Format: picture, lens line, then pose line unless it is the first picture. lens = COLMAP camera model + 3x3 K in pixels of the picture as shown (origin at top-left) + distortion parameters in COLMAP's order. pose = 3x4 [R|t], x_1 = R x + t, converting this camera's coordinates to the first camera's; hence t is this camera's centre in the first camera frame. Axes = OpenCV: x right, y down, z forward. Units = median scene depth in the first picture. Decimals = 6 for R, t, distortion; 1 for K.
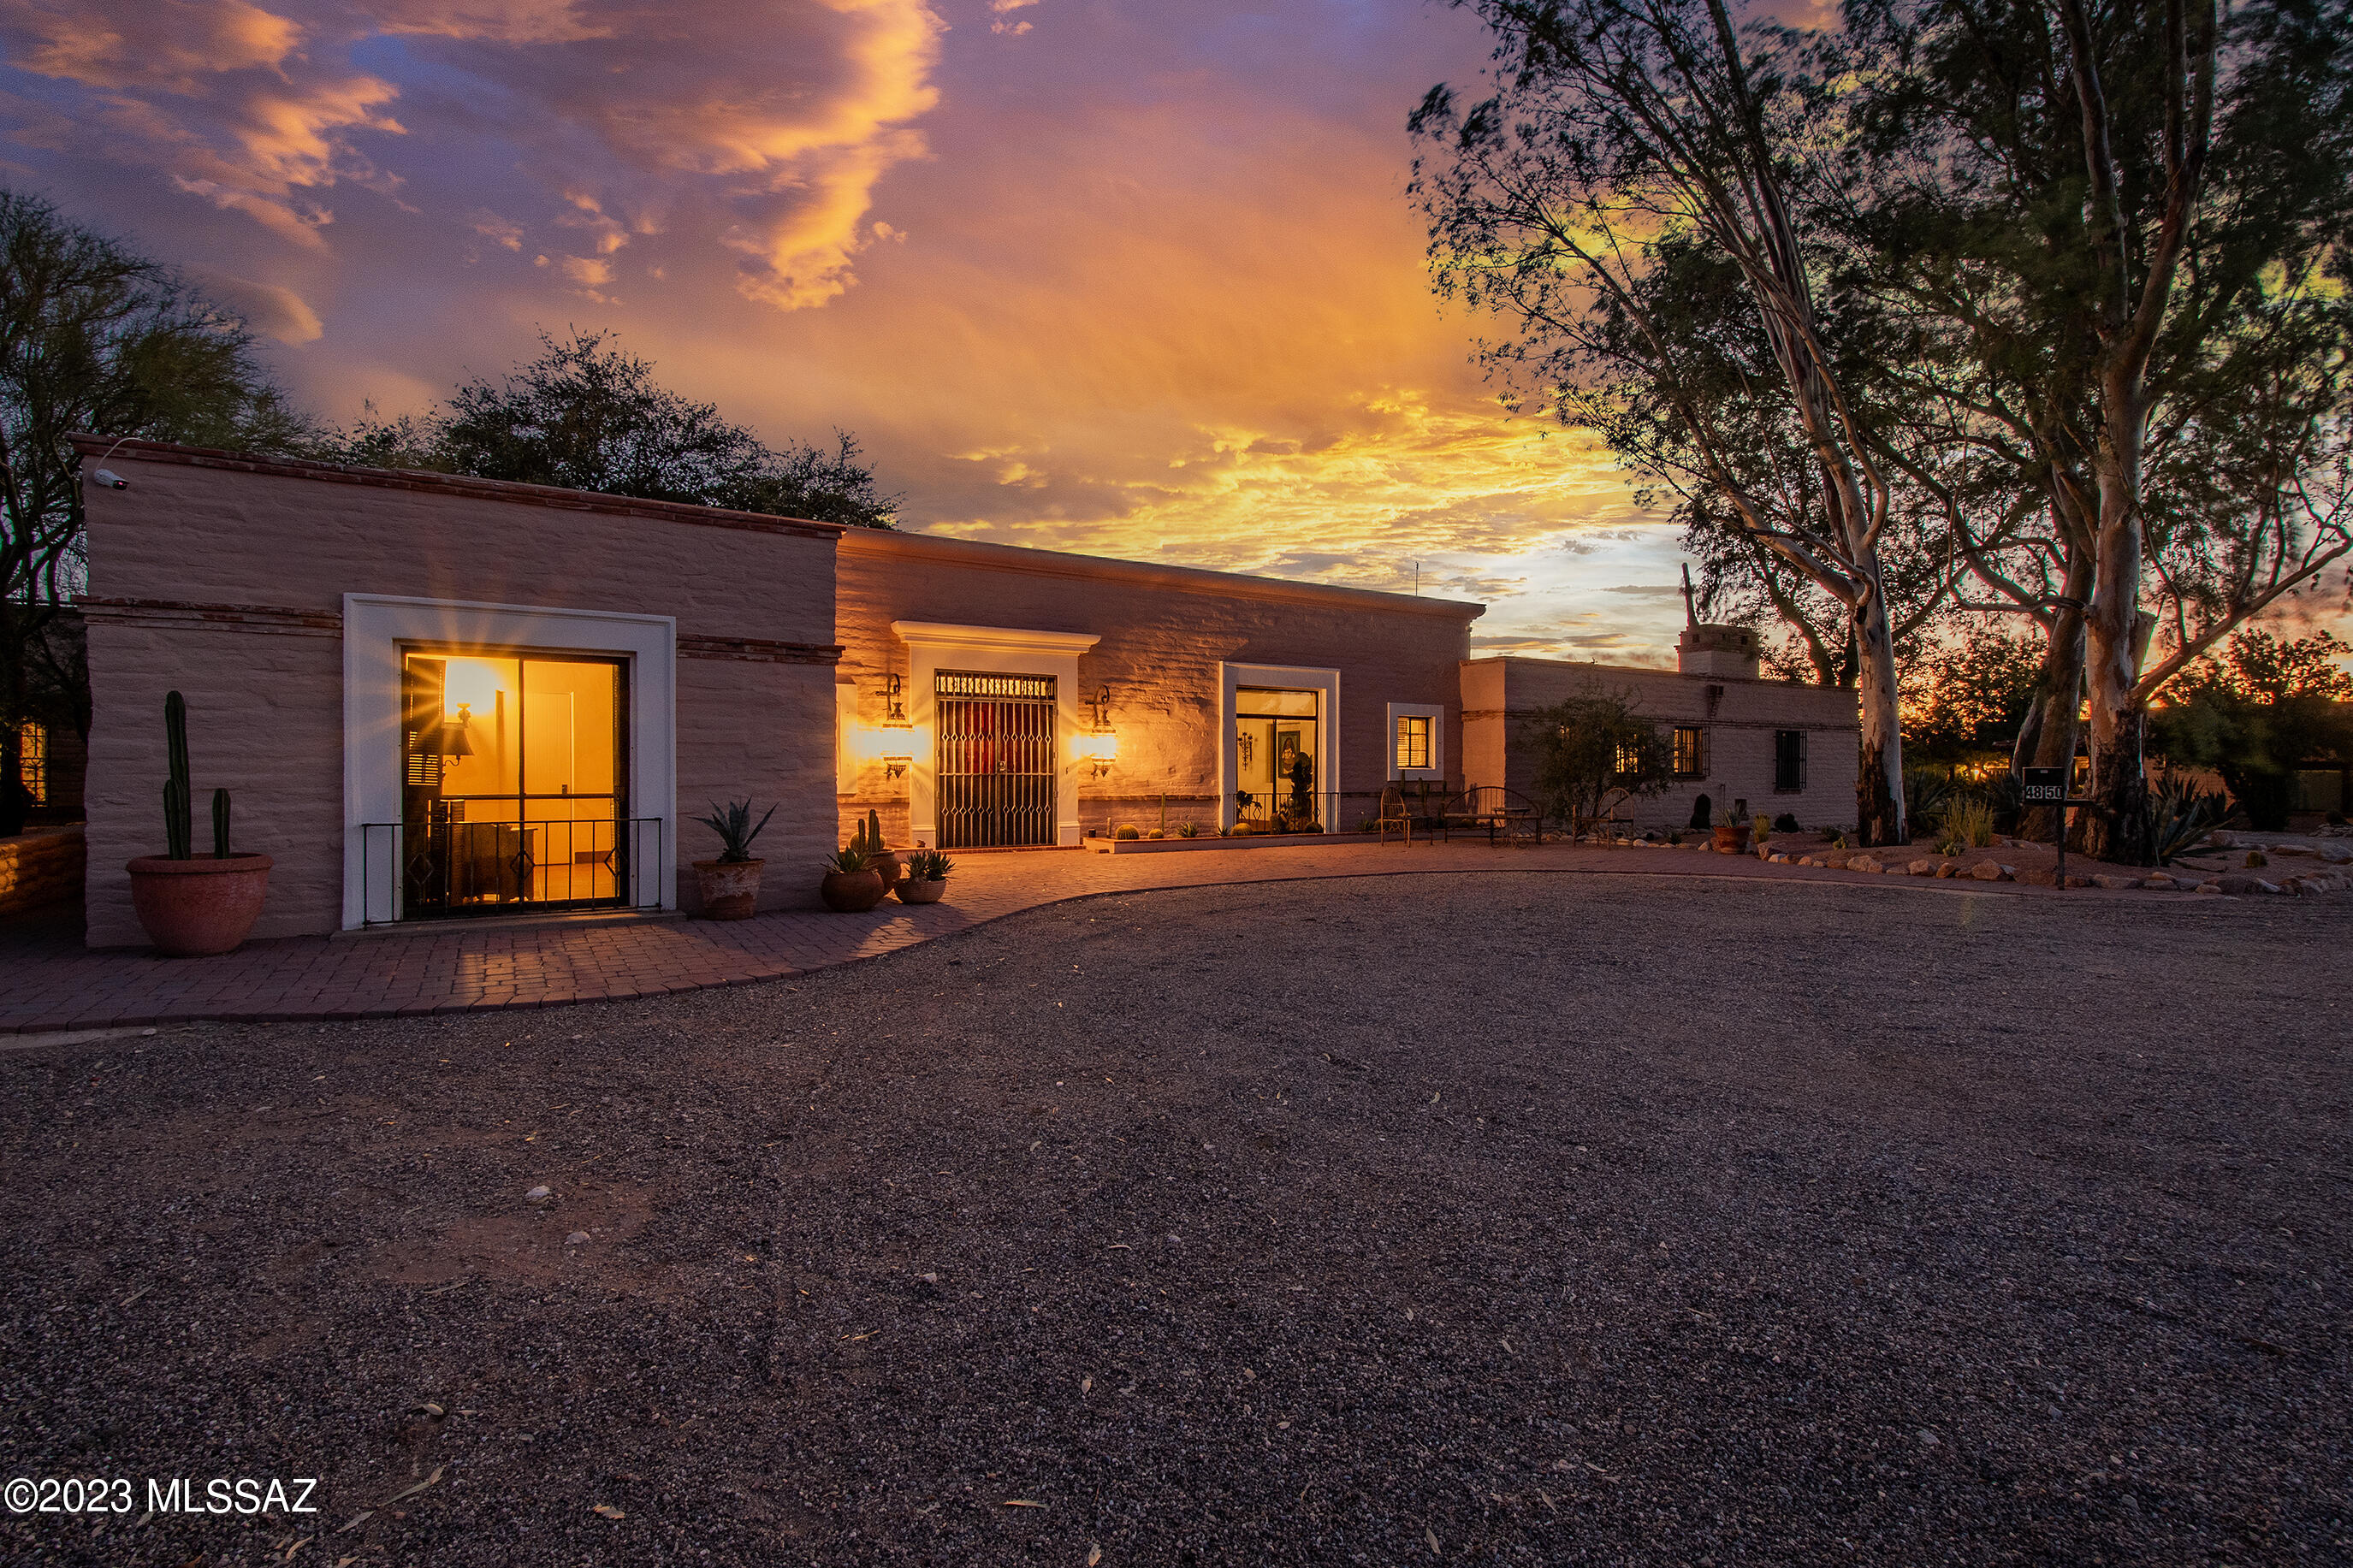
lens RADIAL K [[1078.4, 0, 1177.1], [0, 1078.4, 785.9], [0, 0, 1]] dist [0.003068, 0.000385]
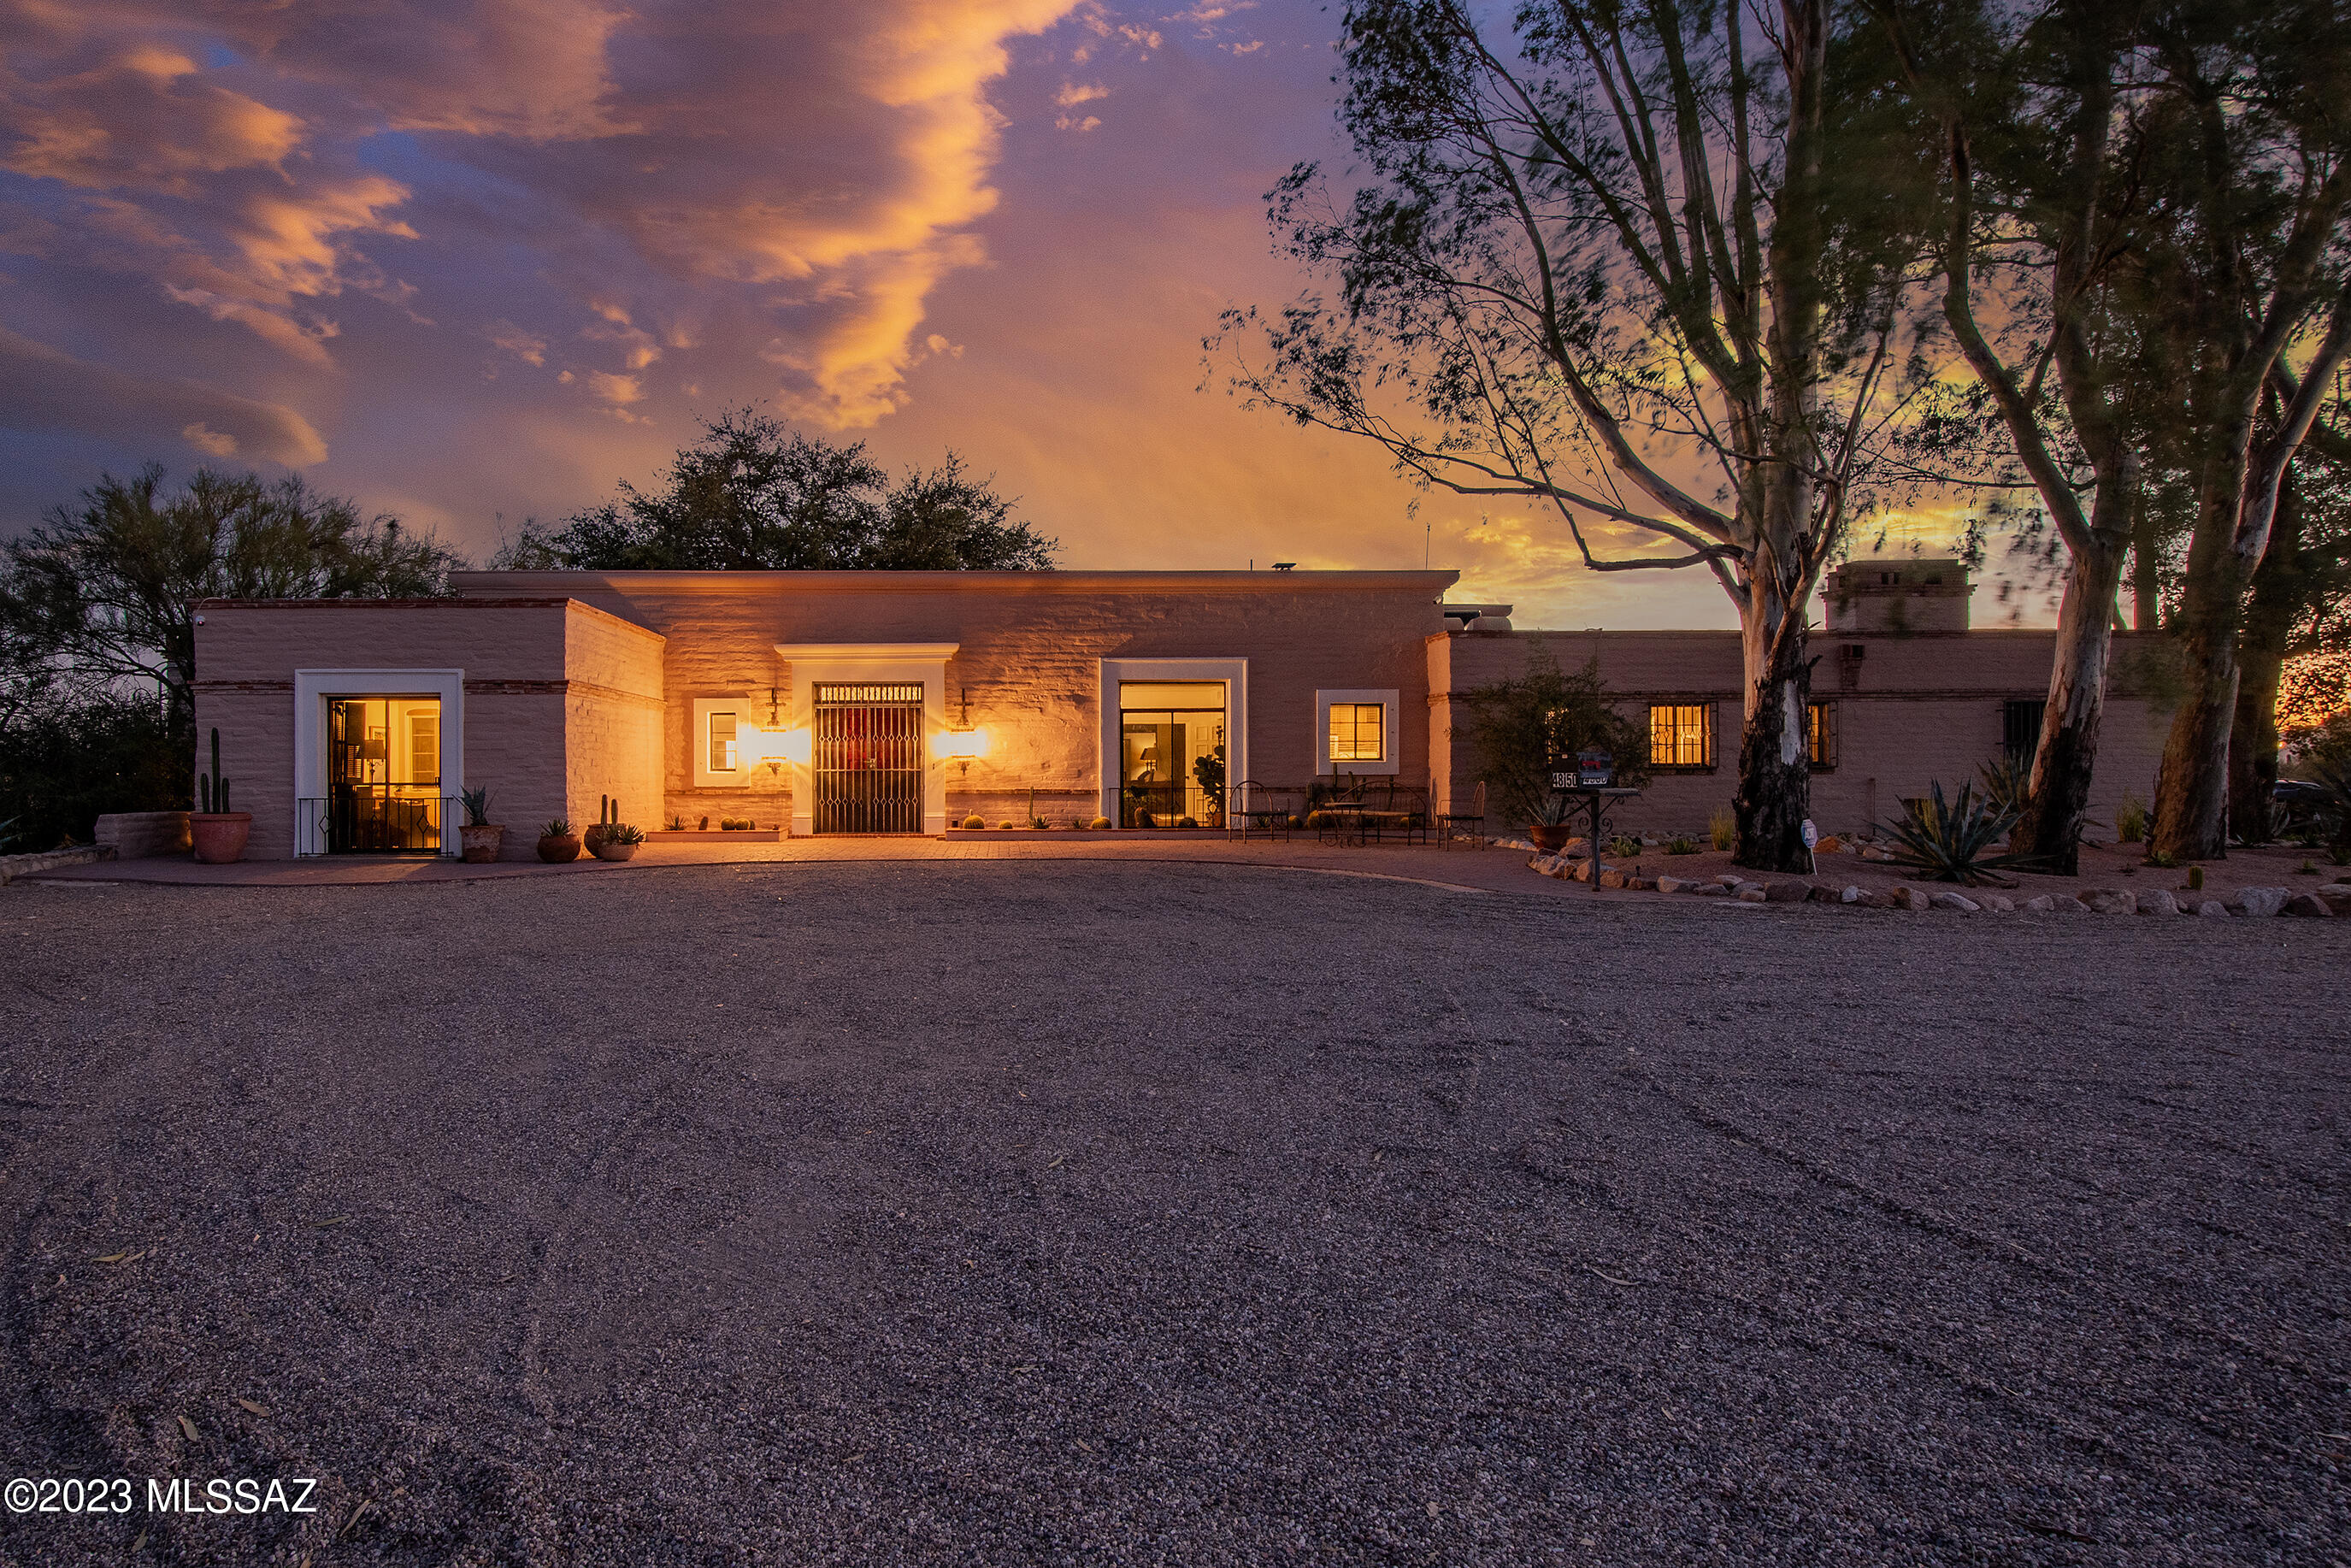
lens RADIAL K [[1451.9, 0, 1174.6], [0, 1451.9, 783.7], [0, 0, 1]] dist [0.000035, 0.000046]
pose [[0.842335, -0.003109, -0.538945, 0.878273], [-0.000845, 0.999975, -0.007088, 0.013422], [0.538953, 0.006425, 0.842311, -0.120767]]
